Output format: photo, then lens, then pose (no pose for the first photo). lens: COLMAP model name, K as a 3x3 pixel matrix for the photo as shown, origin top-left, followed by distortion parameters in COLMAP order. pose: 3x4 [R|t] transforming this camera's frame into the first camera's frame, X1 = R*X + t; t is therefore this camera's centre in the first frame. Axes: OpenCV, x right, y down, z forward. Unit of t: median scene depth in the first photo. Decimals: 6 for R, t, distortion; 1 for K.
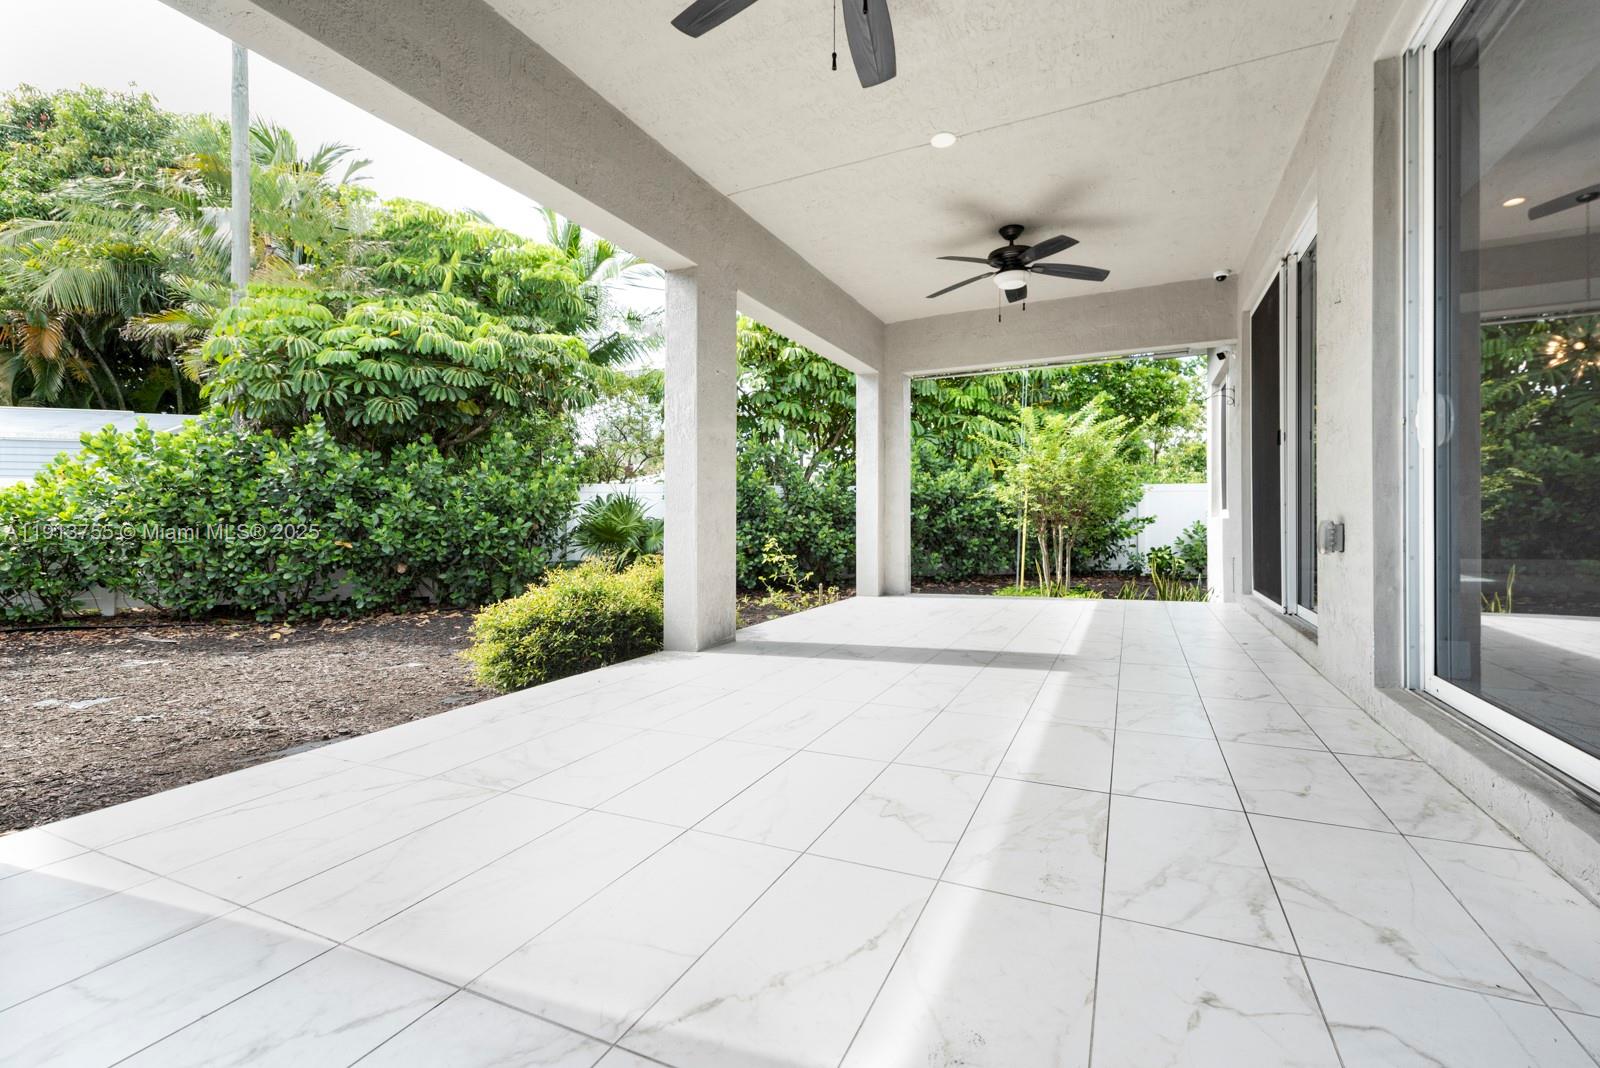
lens RADIAL K [[677.9, 0, 801.7], [0, 677.9, 529.8], [0, 0, 1]] dist [0.015770, -0.002840]
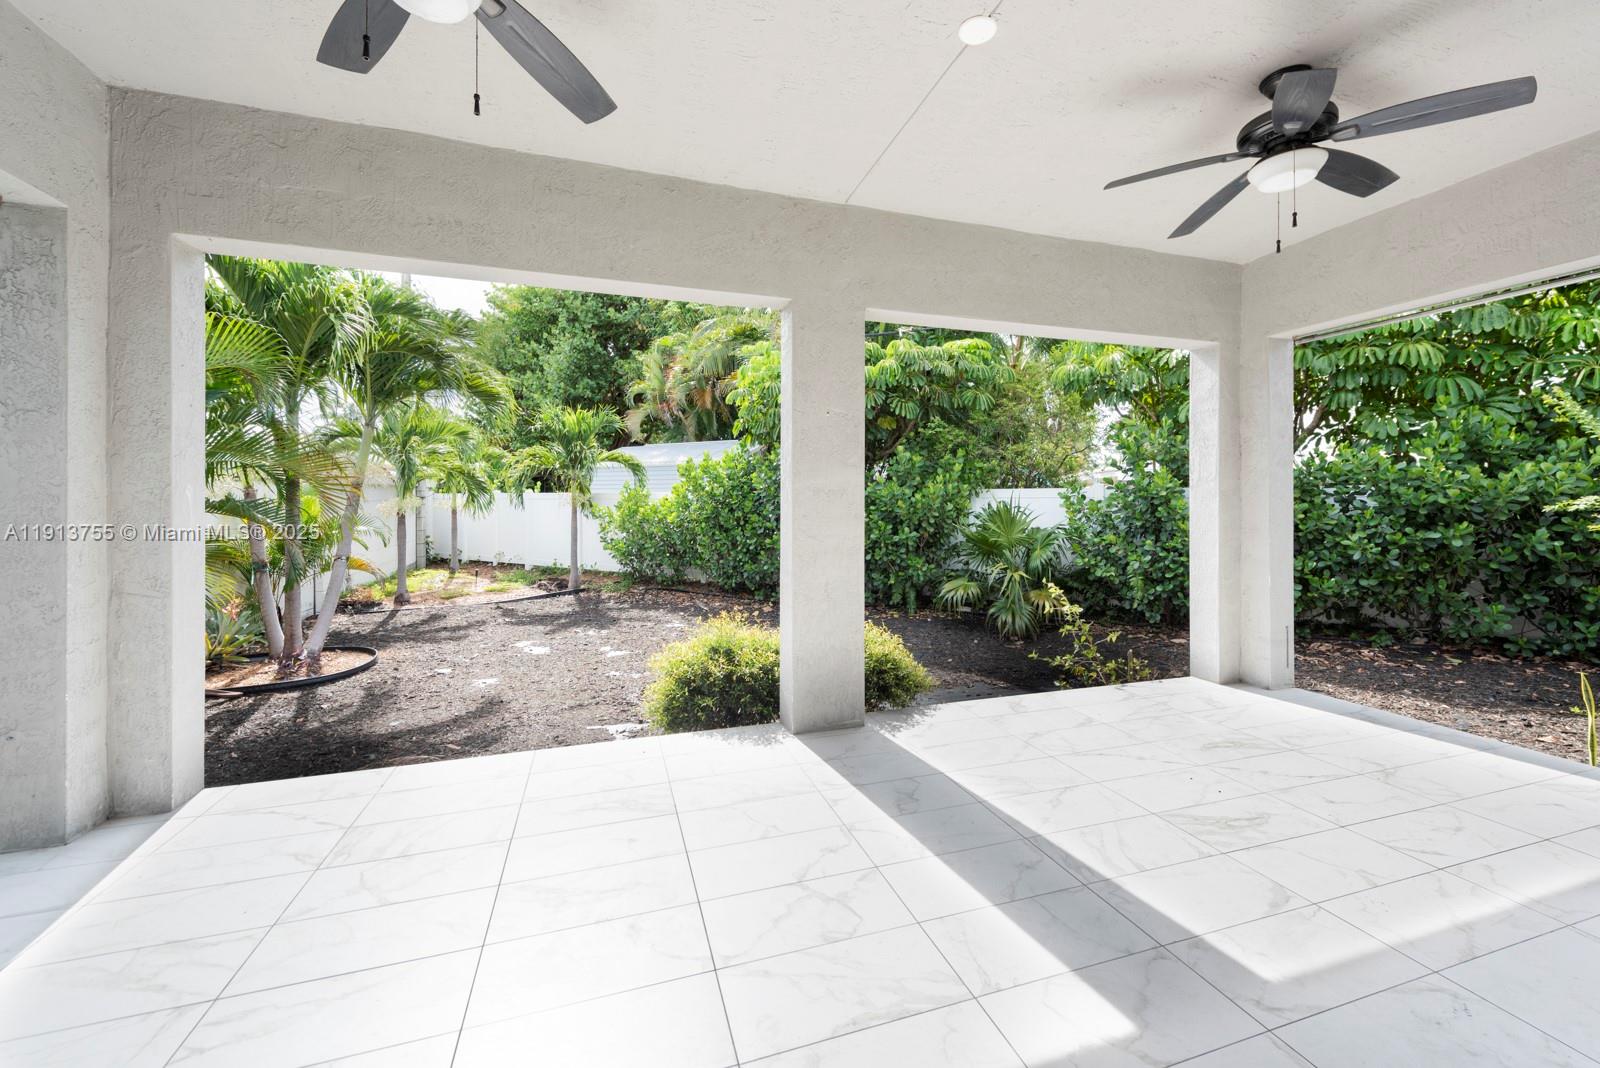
lens RADIAL K [[677.9, 0, 857.6], [0, 677.9, 495.3], [0, 0, 1]] dist [0.015770, -0.002840]
pose [[0.685173, 0.002551, -0.728376, 0.341885], [0.000929, 0.999990, 0.004375, -0.084803], [0.728380, -0.003675, 0.685164, 0.281430]]
